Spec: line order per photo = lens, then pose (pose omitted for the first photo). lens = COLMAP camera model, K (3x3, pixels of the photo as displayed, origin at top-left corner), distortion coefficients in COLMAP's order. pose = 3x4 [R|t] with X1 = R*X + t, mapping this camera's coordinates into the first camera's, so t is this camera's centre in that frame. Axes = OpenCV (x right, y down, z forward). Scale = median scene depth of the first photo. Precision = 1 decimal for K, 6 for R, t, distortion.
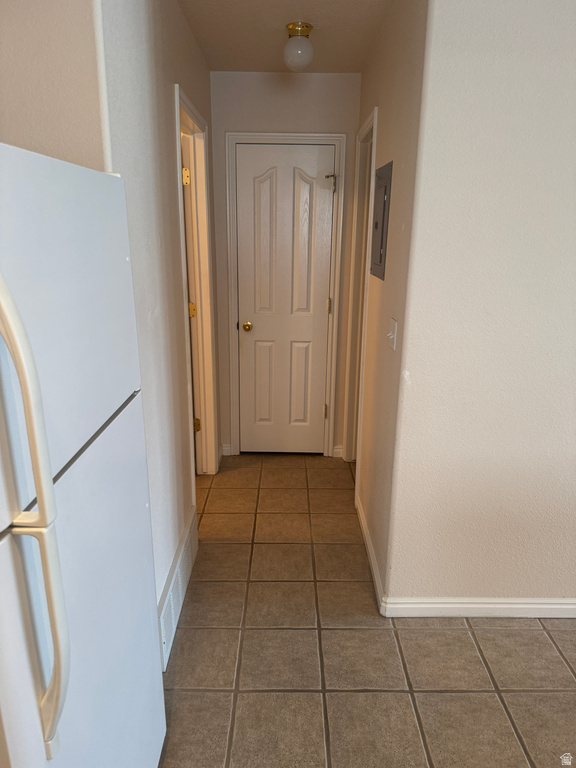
lens RADIAL K [[541.4, 0, 288.8], [0, 541.4, 386.4], [0, 0, 1]] dist [0.091494, -0.135194]
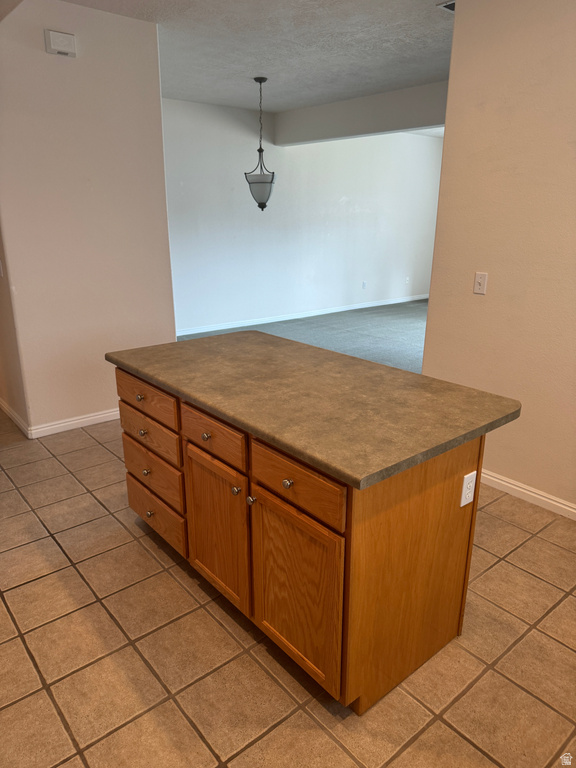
lens RADIAL K [[550.0, 0, 288.0], [0, 550.0, 384.0], [0, 0, 1]] dist [0.104402, -0.085560]
pose [[0.770466, -0.196767, 0.606354, -0.232197], [0.181528, 0.979512, 0.087200, 0.246651], [-0.611089, 0.042886, 0.790399, -0.860478]]
